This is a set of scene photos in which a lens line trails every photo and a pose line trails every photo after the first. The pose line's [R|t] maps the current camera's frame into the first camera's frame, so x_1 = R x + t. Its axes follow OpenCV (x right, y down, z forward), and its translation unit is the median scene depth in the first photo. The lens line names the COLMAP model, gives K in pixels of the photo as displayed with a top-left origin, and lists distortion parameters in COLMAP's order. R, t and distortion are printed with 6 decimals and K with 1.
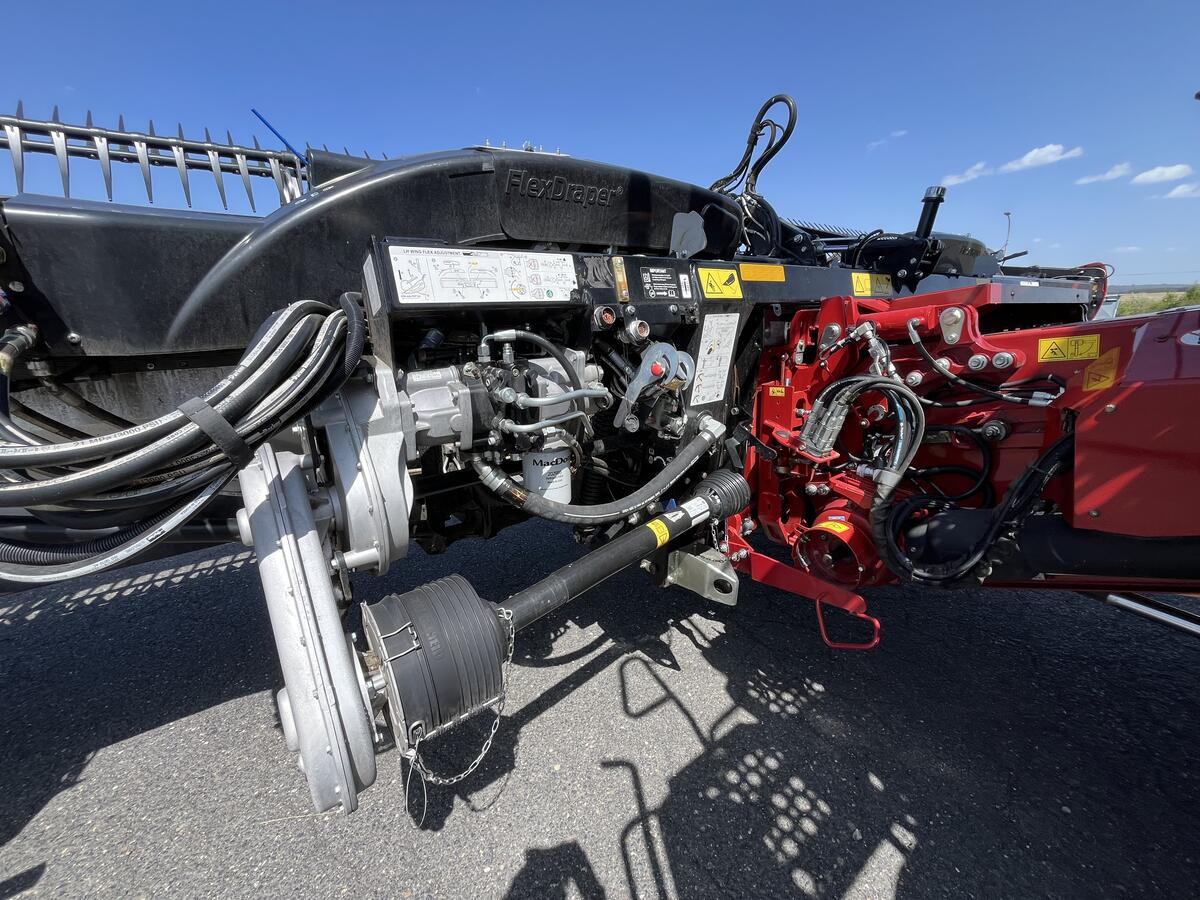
lens RADIAL K [[483.5, 0, 596.3], [0, 483.5, 449.8], [0, 0, 1]] dist [-0.002849, 0.000317]
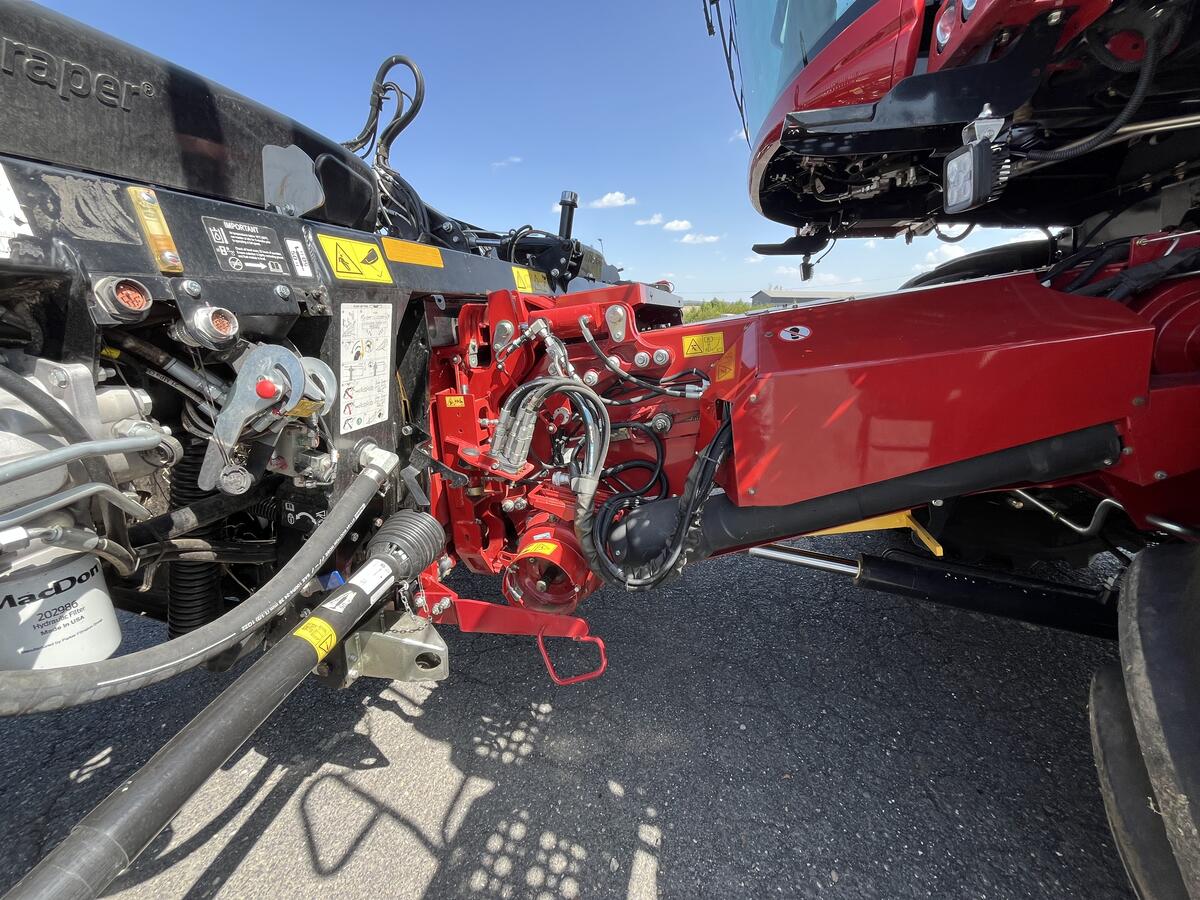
lens RADIAL K [[483.5, 0, 596.3], [0, 483.5, 449.8], [0, 0, 1]] dist [-0.002849, 0.000317]
pose [[0.789585, -0.143584, 0.596607, 0.064445], [0.144597, 0.988397, 0.046507, -0.046722], [-0.596362, 0.049546, 0.801185, 0.214386]]
